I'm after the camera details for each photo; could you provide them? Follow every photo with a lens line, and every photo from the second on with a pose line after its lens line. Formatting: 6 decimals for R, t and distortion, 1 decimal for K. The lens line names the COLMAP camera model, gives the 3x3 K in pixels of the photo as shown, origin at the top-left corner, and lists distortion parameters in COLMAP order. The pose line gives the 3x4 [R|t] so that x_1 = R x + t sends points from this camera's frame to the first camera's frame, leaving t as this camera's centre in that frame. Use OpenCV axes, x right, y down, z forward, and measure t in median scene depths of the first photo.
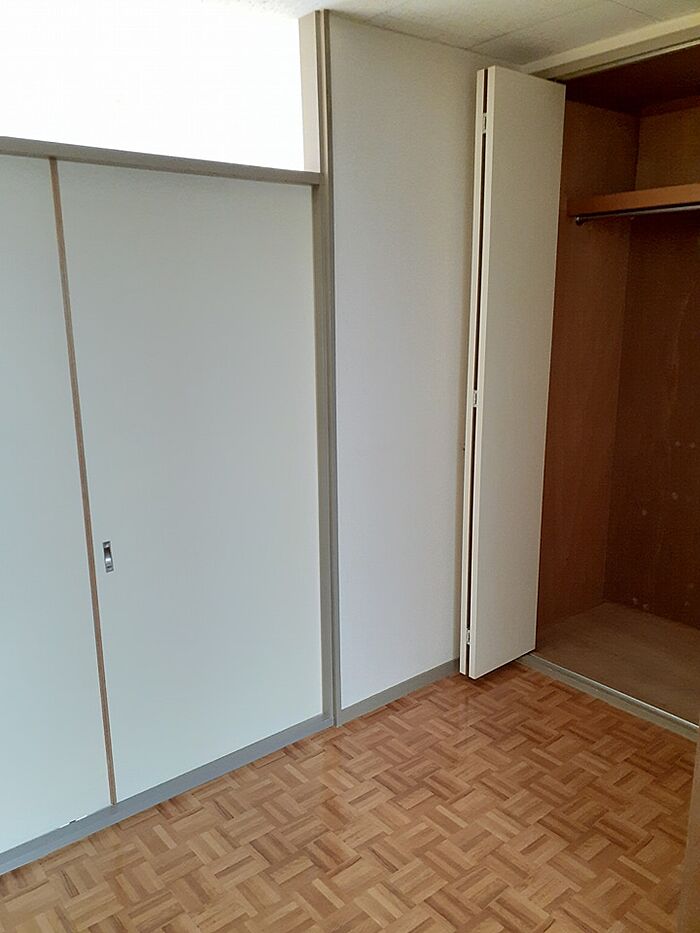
lens RADIAL K [[759.2, 0, 347.1], [0, 759.2, 463.9], [0, 0, 1]] dist [0.009552, -0.020470]
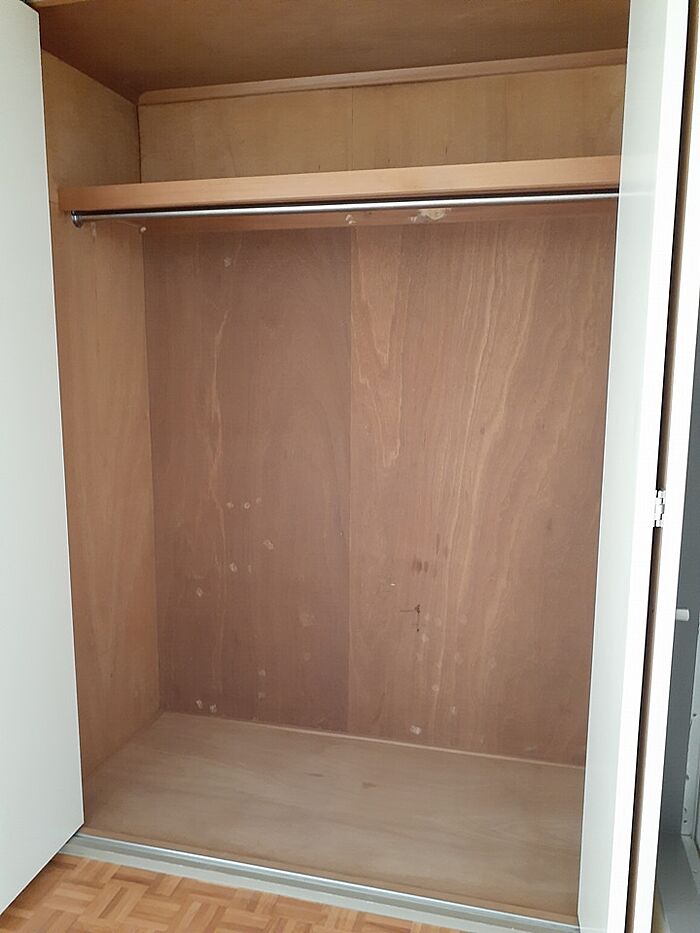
lens RADIAL K [[759.2, 0, 343.2], [0, 759.2, 465.4], [0, 0, 1]] dist [0.009552, -0.020470]
pose [[0.806384, -0.084093, 0.585383, 0.062922], [0.124157, 0.991852, -0.028546, -0.031854], [-0.578213, 0.095698, 0.810254, 0.281926]]
